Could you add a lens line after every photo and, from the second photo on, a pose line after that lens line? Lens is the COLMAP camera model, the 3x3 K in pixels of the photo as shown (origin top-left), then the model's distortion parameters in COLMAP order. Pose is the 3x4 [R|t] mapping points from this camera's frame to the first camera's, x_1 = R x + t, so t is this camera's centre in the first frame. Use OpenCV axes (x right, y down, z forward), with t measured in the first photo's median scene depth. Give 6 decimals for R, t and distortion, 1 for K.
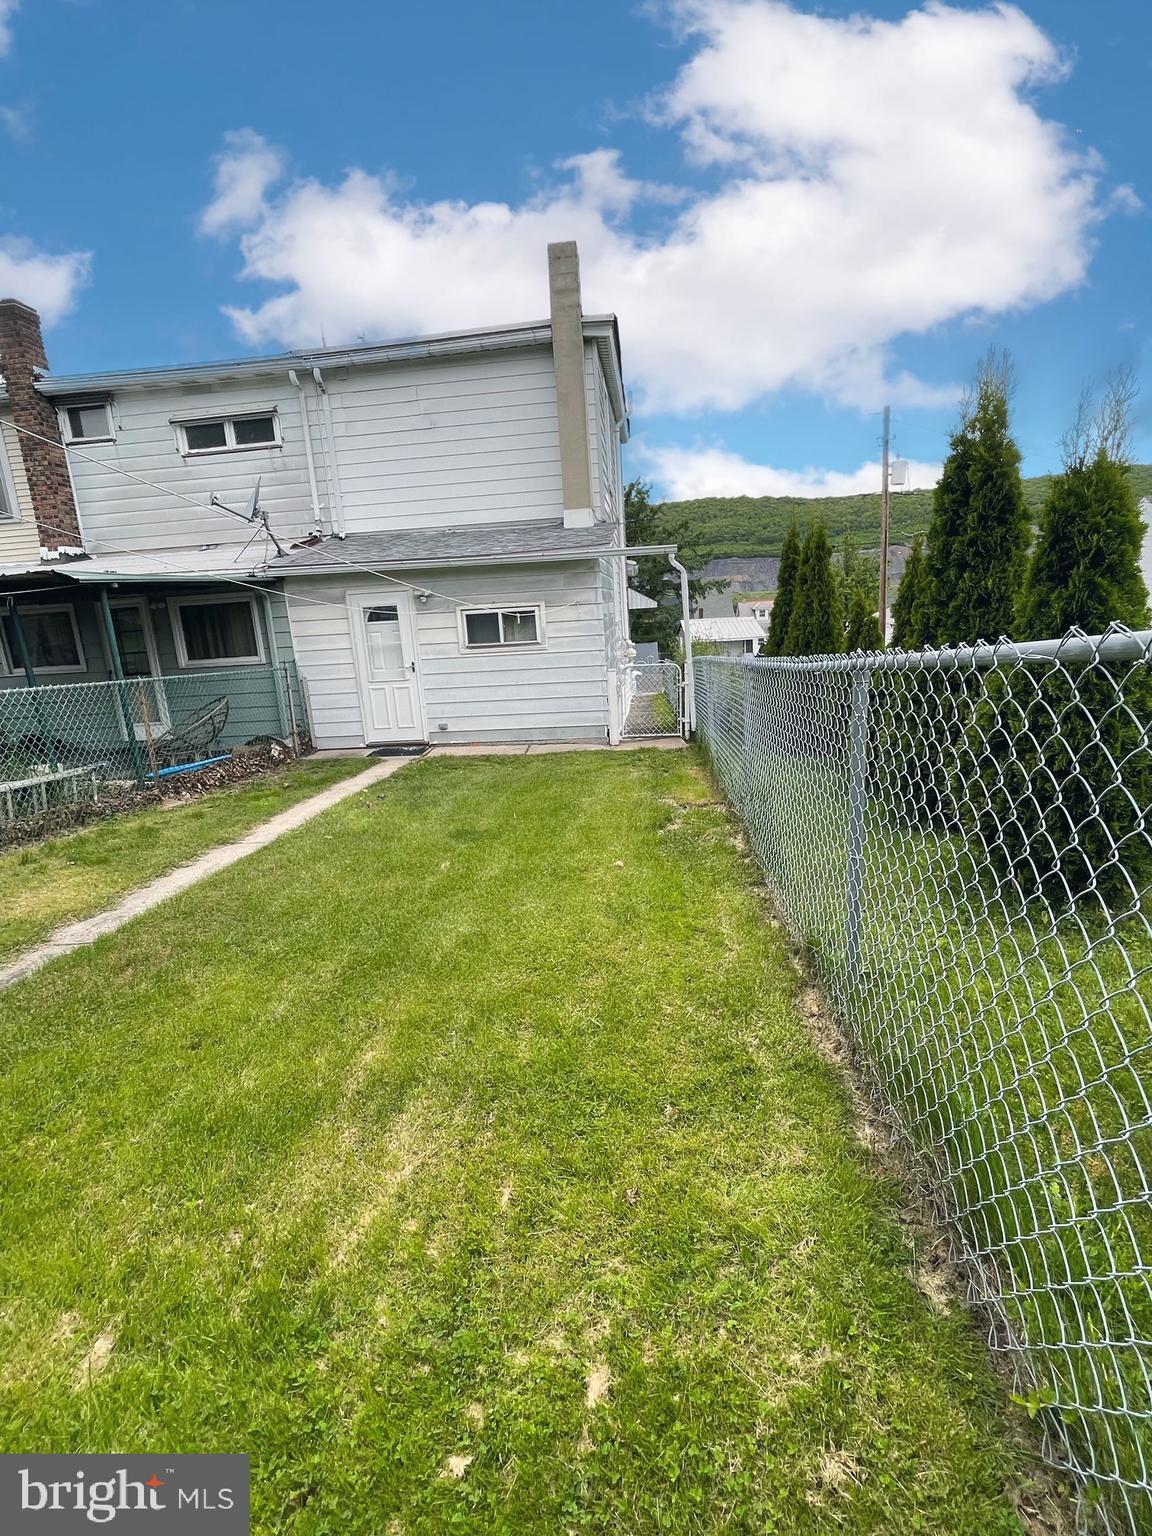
lens RADIAL K [[698.1, 0, 576.0], [0, 698.1, 768.0], [0, 0, 1]] dist [-0.004683, -0.000233]
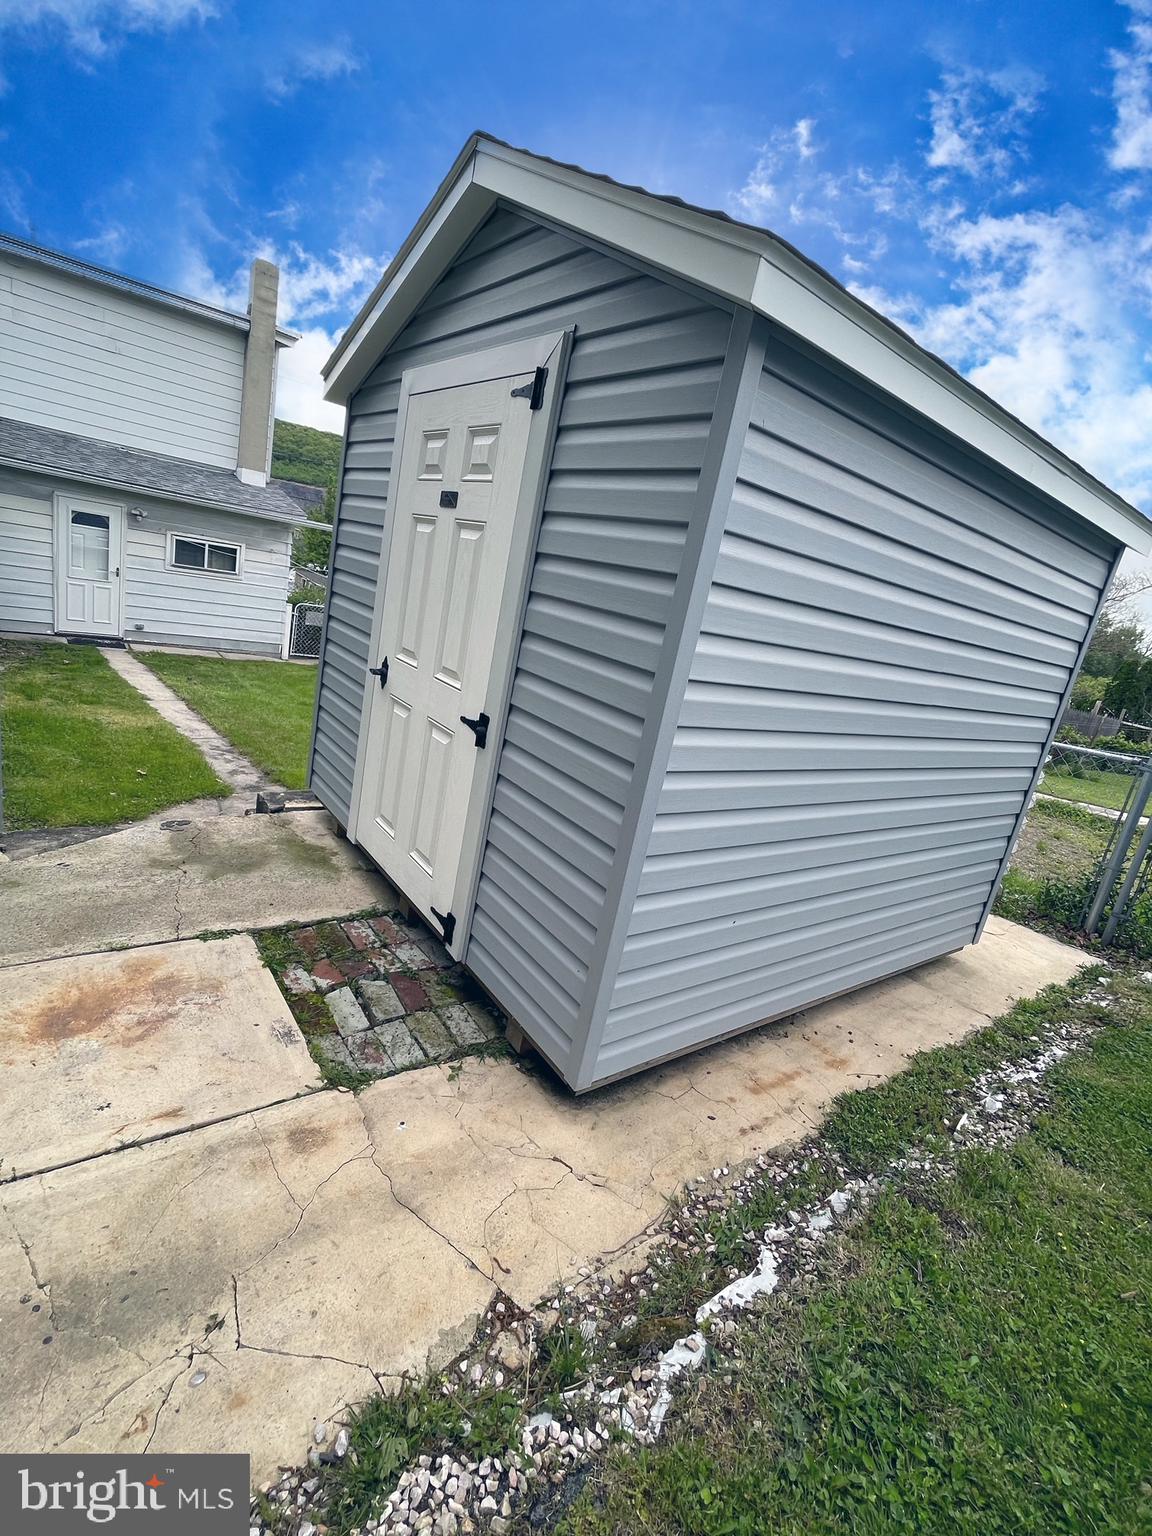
lens RADIAL K [[706.7, 0, 572.6], [0, 706.7, 758.2], [0, 0, 1]] dist [-0.003794, -0.000182]
pose [[0.712574, 0.020169, 0.701307, -0.506659], [-0.072995, 0.996293, 0.045515, 0.055404], [-0.697790, -0.083625, 0.711405, -0.391933]]
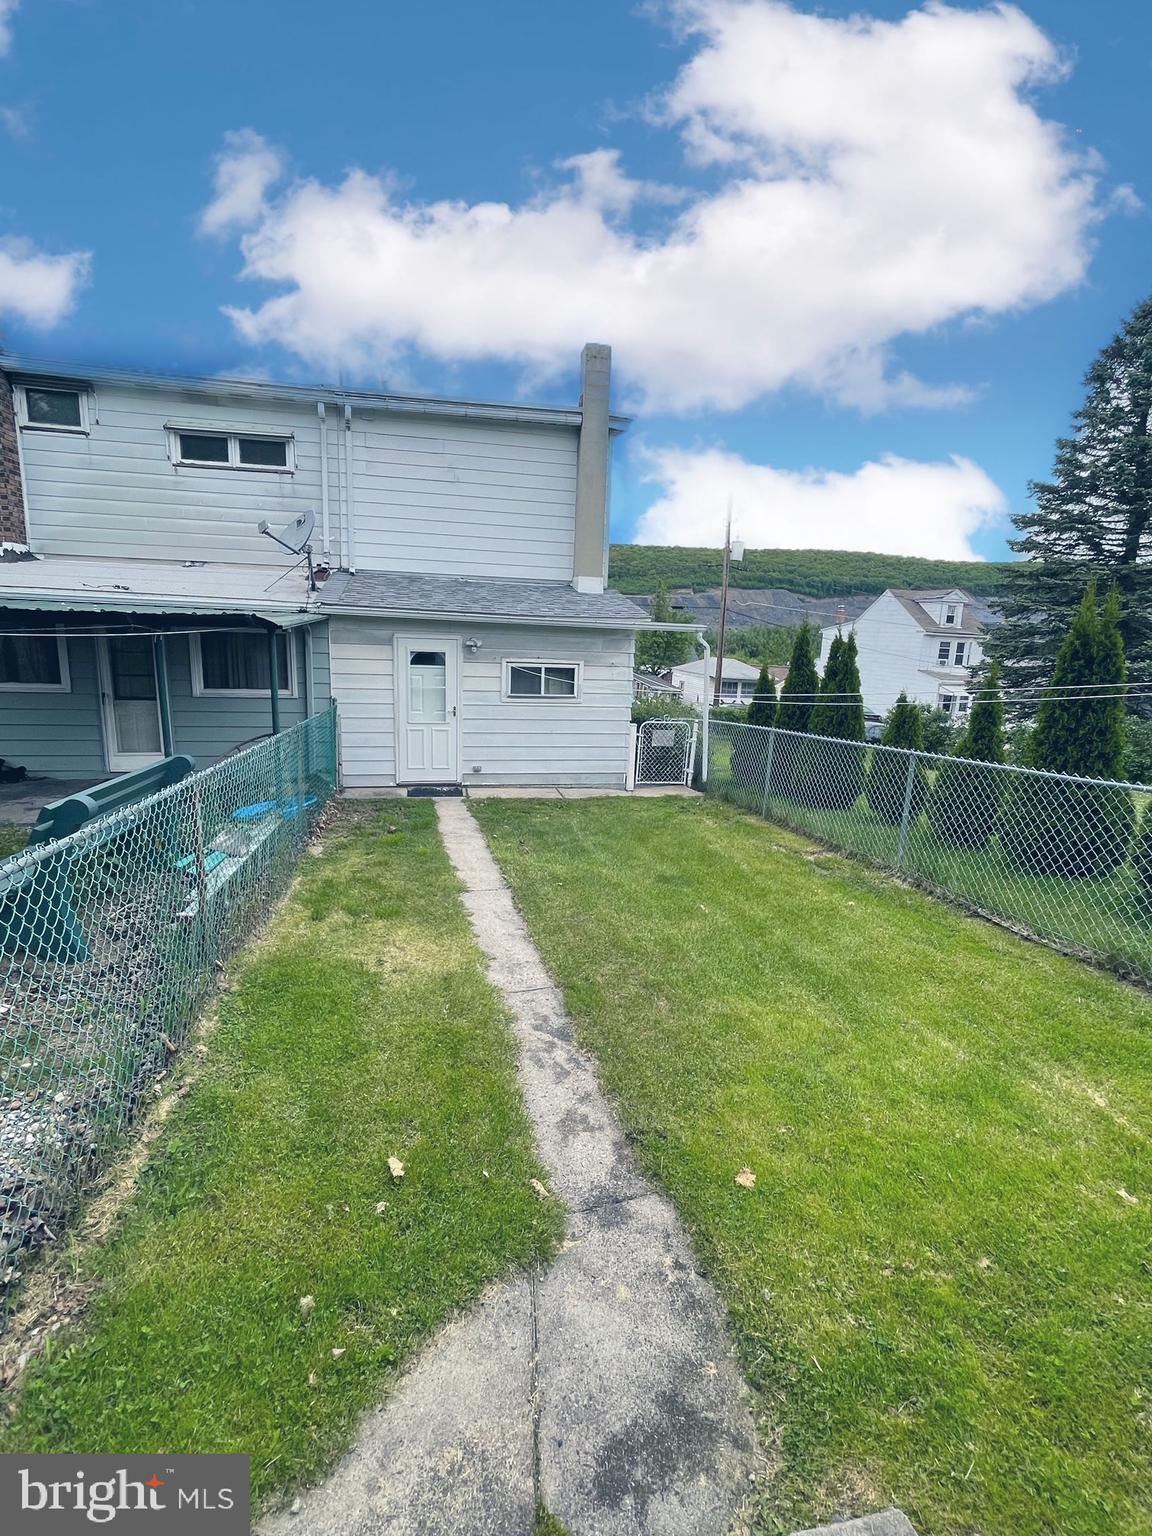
lens RADIAL K [[698.1, 0, 576.0], [0, 698.1, 768.0], [0, 0, 1]] dist [-0.004683, -0.000233]
pose [[0.948222, 0.033285, 0.315860, -0.383584], [-0.023337, 0.999107, -0.035225, -0.027390], [-0.316751, 0.026030, 0.948152, -0.043495]]
